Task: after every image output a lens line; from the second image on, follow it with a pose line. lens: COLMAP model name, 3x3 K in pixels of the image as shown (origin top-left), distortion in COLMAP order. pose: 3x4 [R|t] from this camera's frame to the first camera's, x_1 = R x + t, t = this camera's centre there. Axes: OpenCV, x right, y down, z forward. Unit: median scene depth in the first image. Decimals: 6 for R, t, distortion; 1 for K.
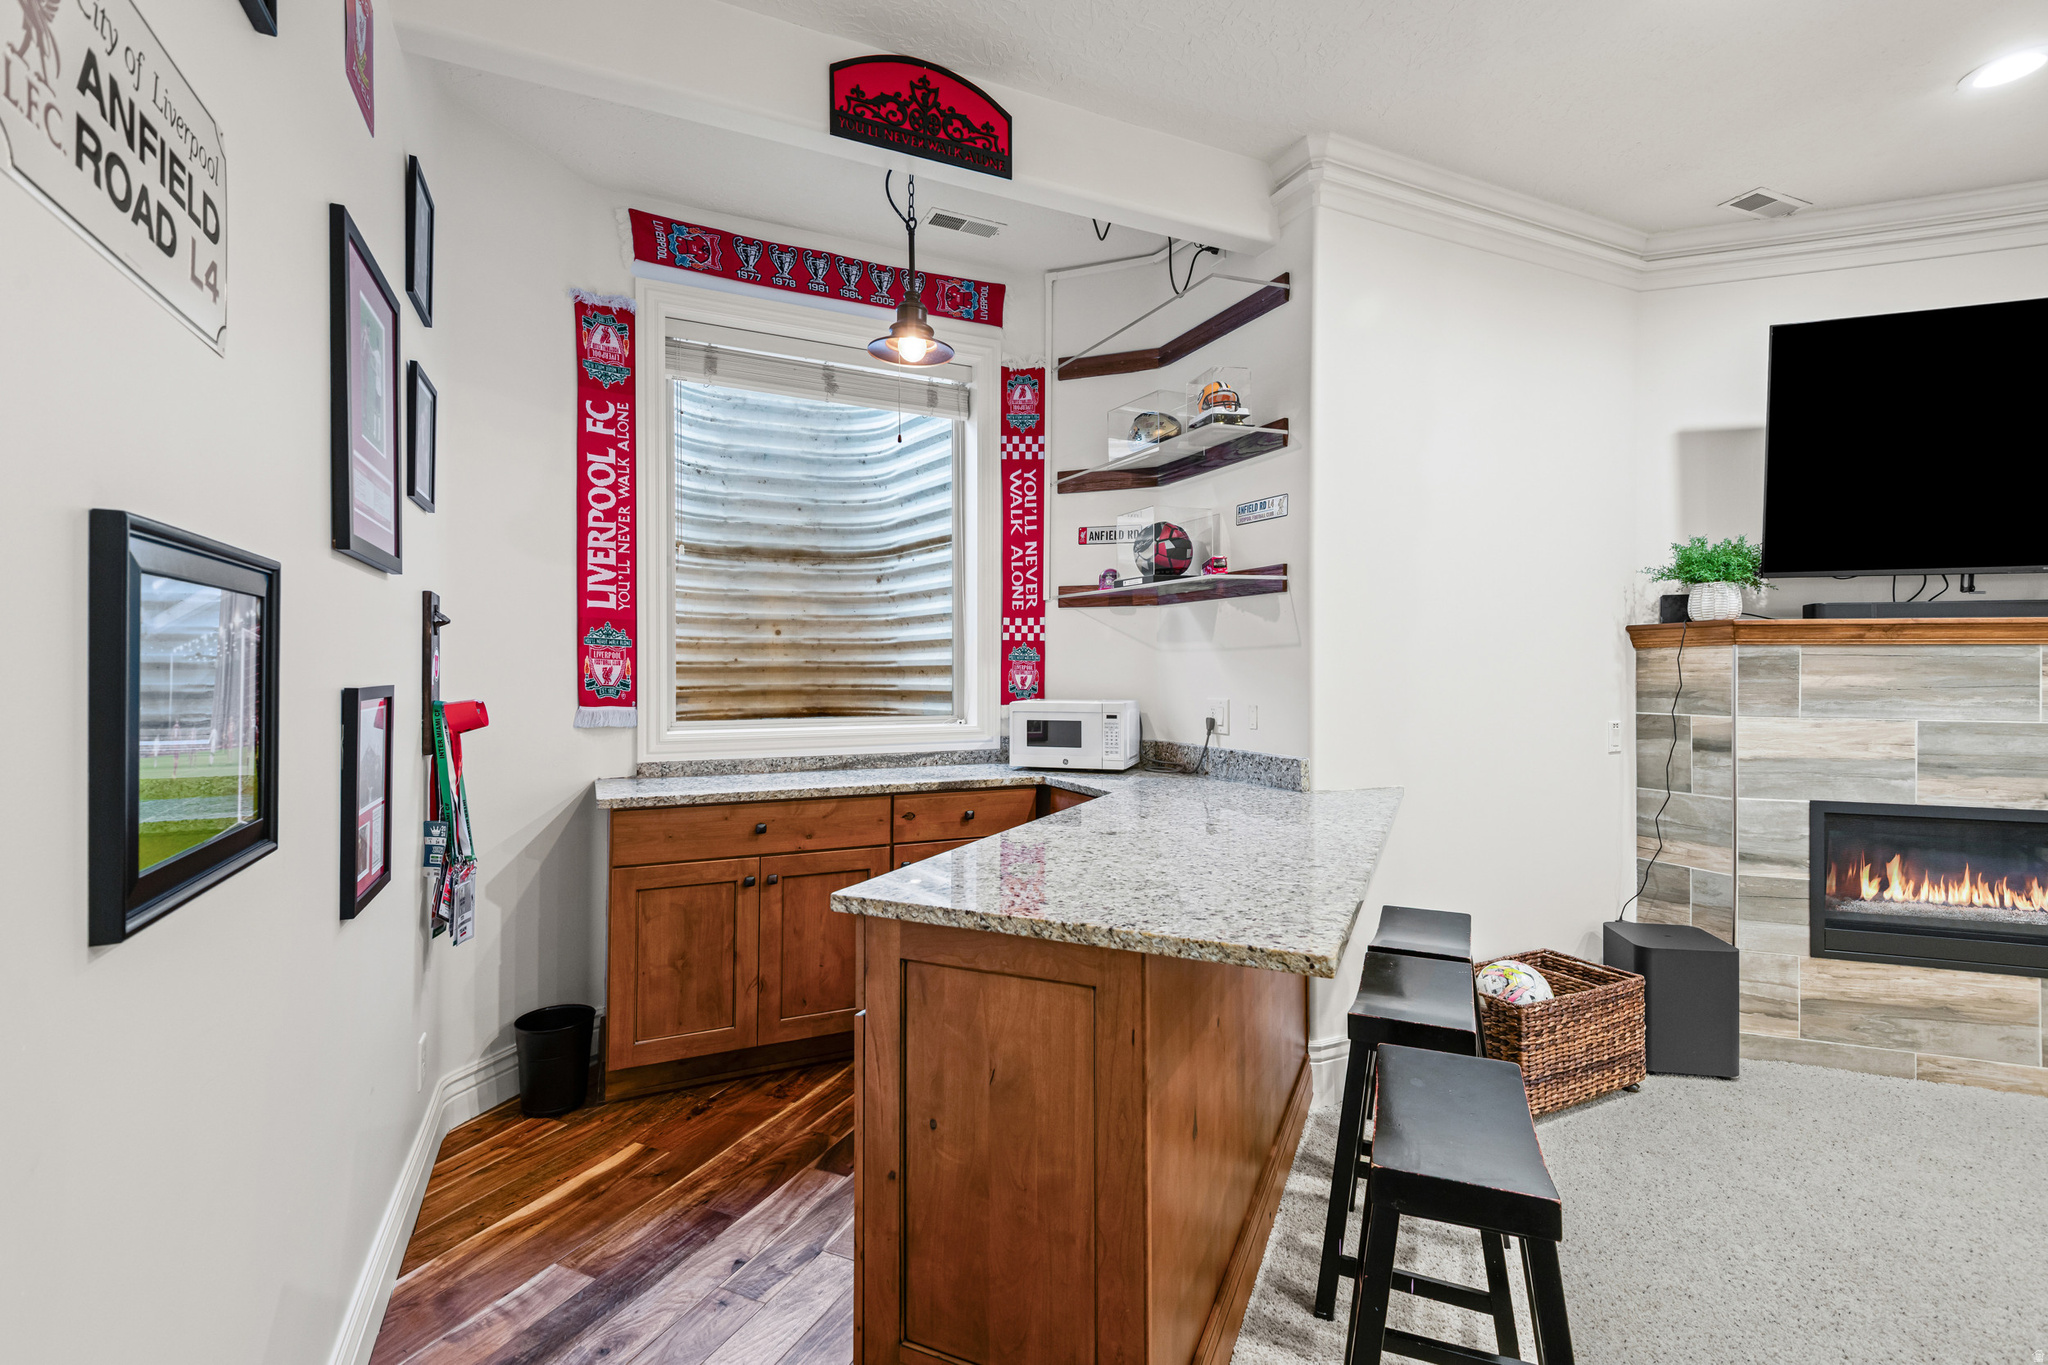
lens RADIAL K [[929.9, 0, 1025.2], [0, 929.9, 674.0], [0, 0, 1]] dist [0.004640, 0.000655]
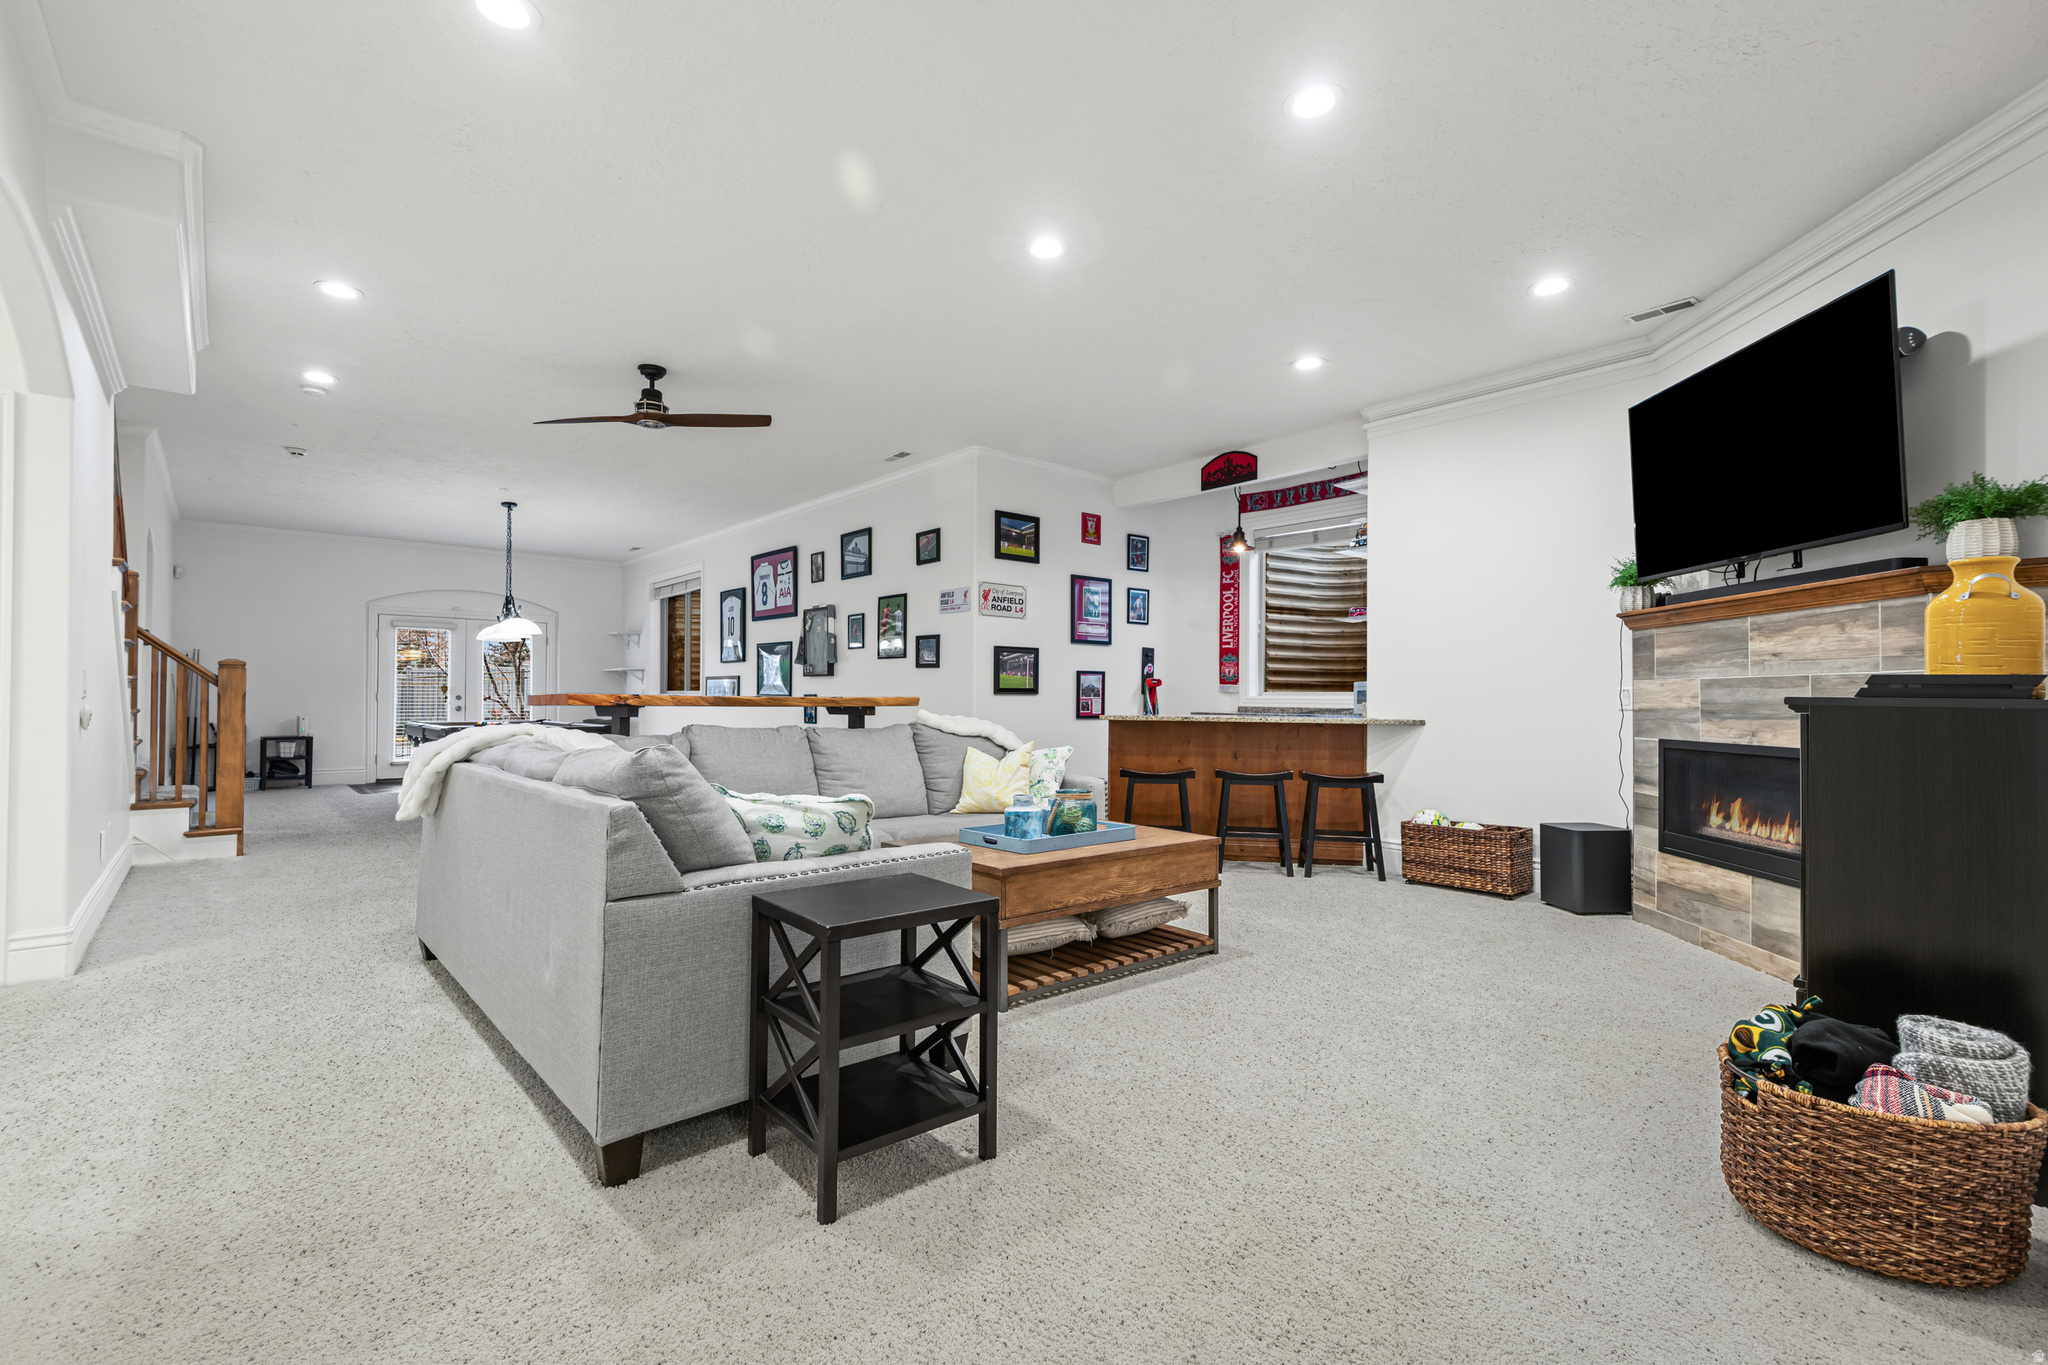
lens RADIAL K [[929.9, 0, 1022.3], [0, 929.9, 689.9], [0, 0, 1]] dist [0.004640, 0.000655]
pose [[0.270086, -0.010476, -0.962779, 1.985255], [-0.006591, 0.999897, -0.012729, 0.089745], [0.962814, 0.009784, 0.269989, -0.298052]]
